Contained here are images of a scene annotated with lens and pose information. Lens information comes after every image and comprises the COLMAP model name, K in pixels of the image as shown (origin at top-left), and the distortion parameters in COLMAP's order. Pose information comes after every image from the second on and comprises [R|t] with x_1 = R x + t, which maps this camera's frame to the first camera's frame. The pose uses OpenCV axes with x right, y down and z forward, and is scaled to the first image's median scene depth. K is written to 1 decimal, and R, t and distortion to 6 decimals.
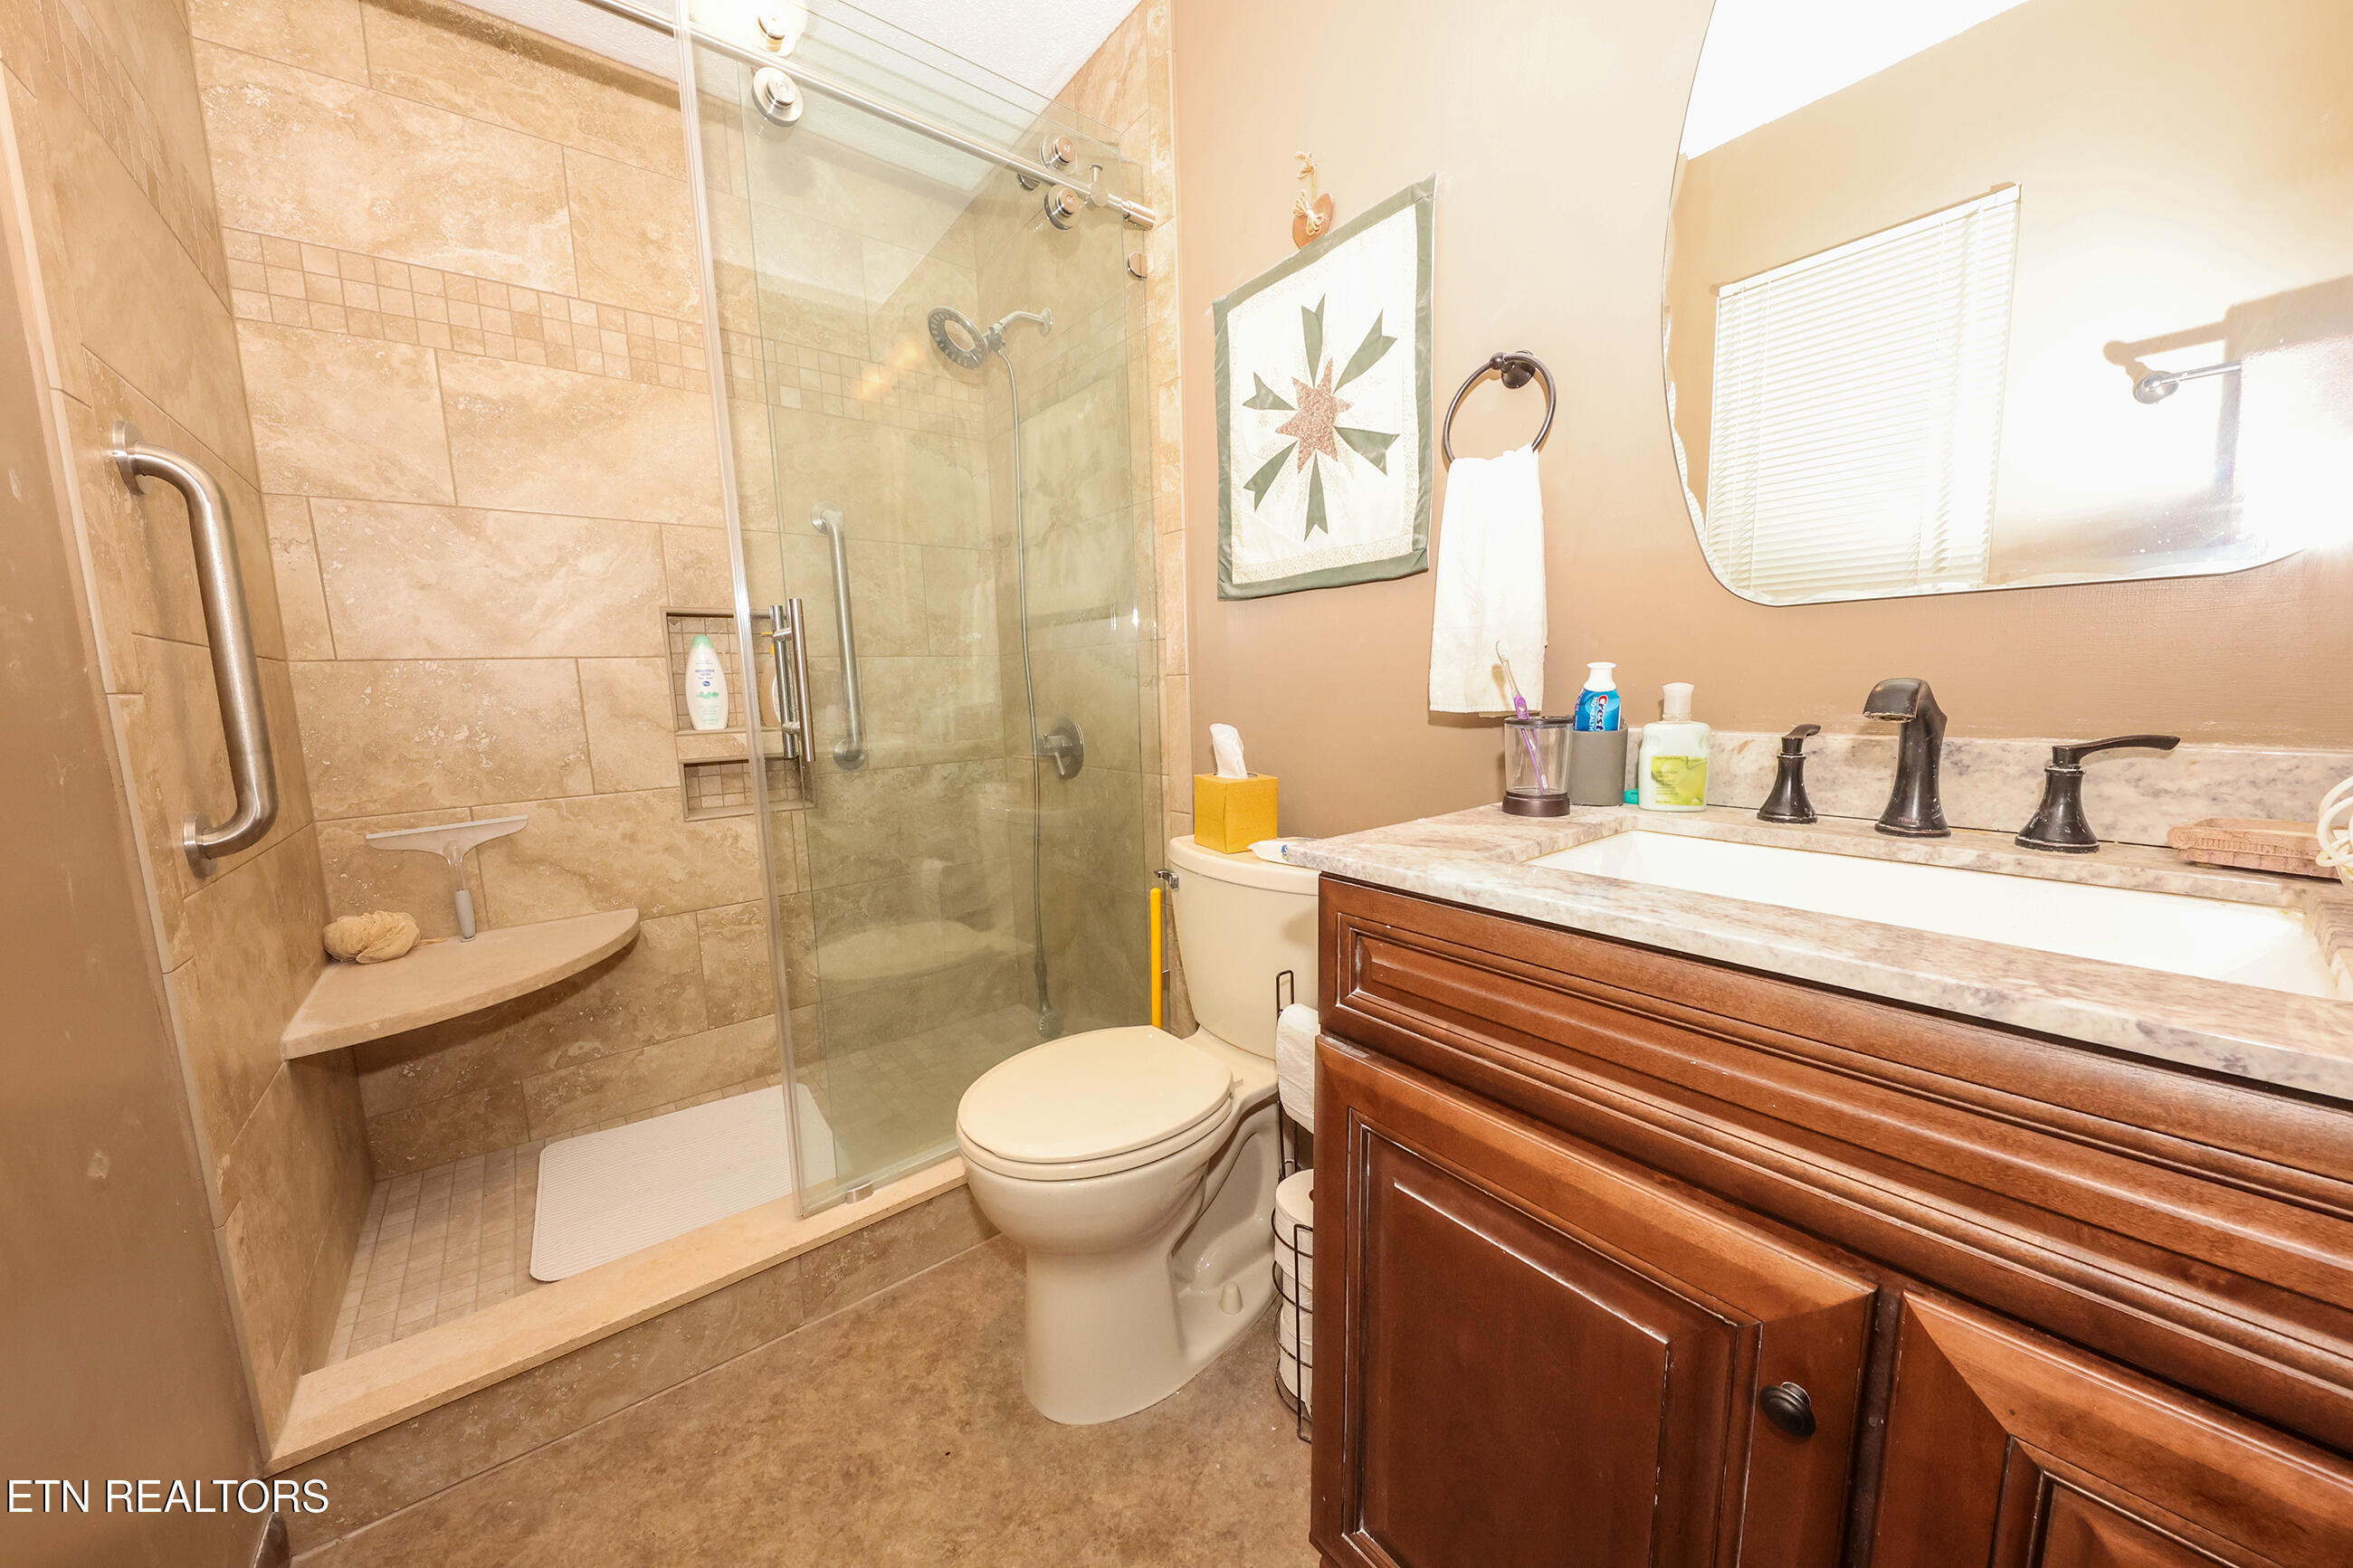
lens RADIAL K [[786.5, 0, 1171.8], [0, 786.5, 781.2], [0, 0, 1]] dist [-0.012603, -0.001554]
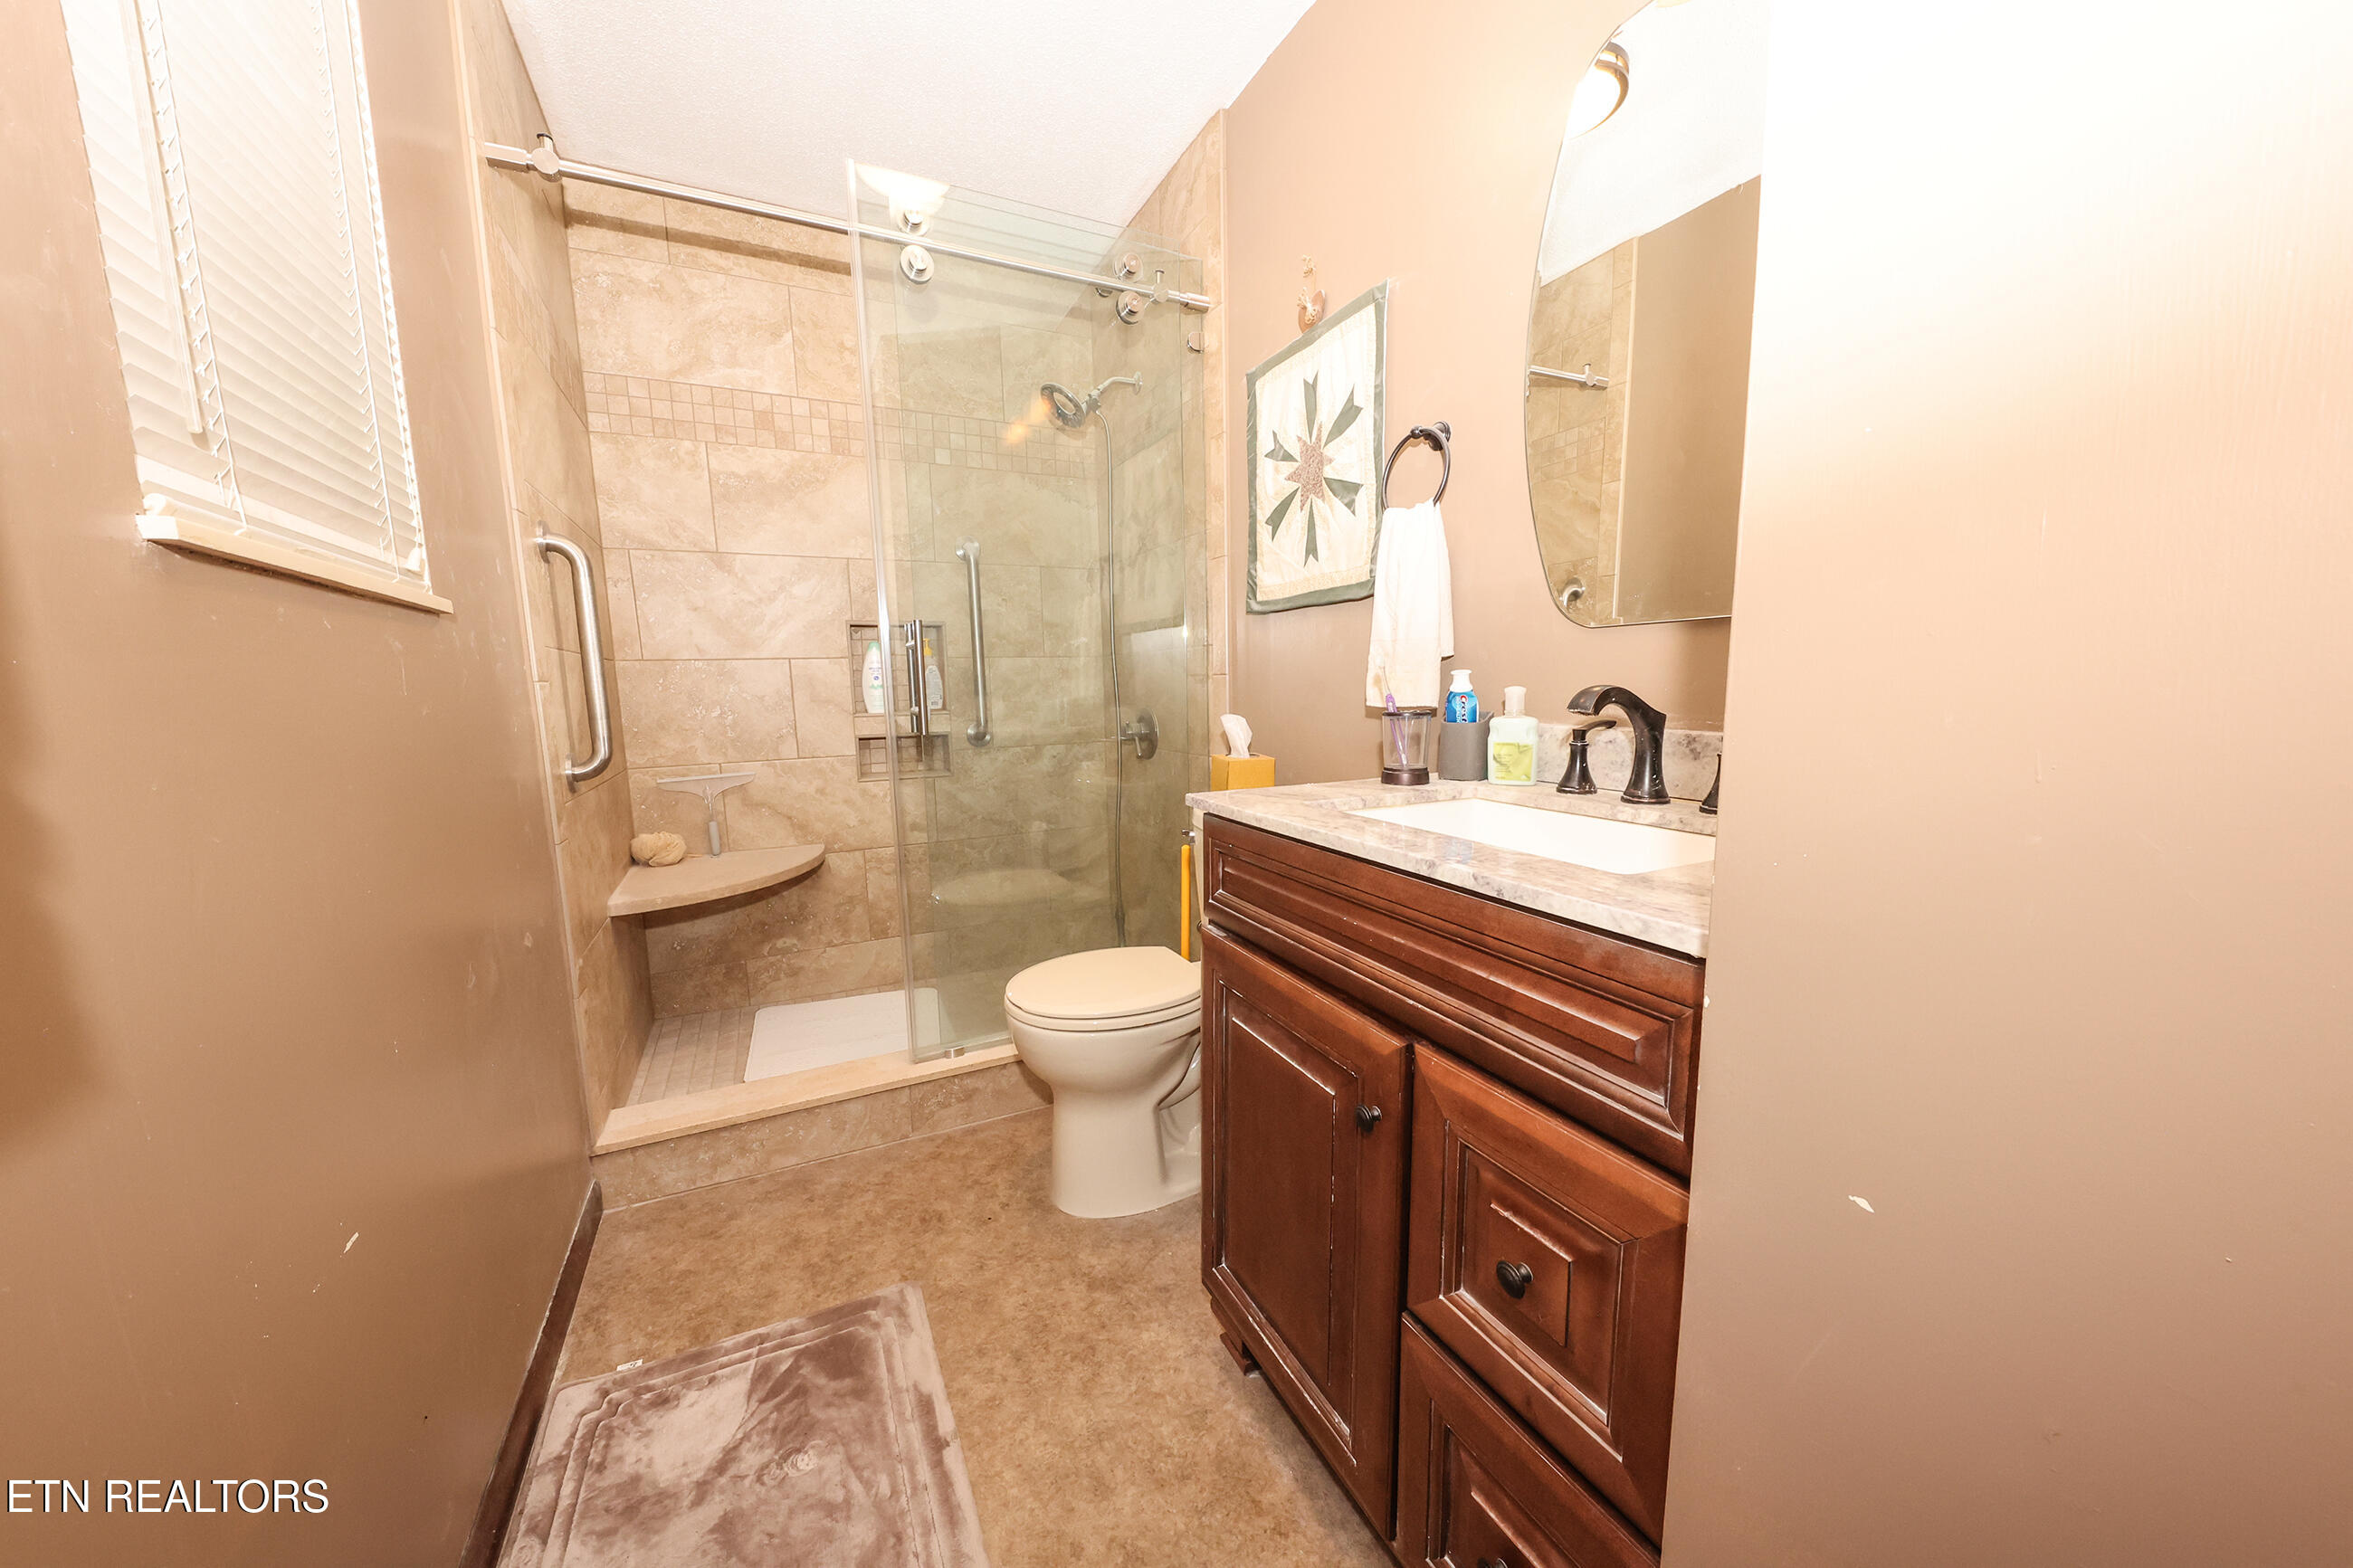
lens RADIAL K [[786.5, 0, 1176.6], [0, 786.5, 785.4], [0, 0, 1]] dist [-0.012603, -0.001554]
pose [[0.977032, 0.037747, -0.209722, 0.254424], [-0.035616, 0.999268, 0.013931, 0.027412], [0.210094, -0.006142, 0.977662, -0.263698]]
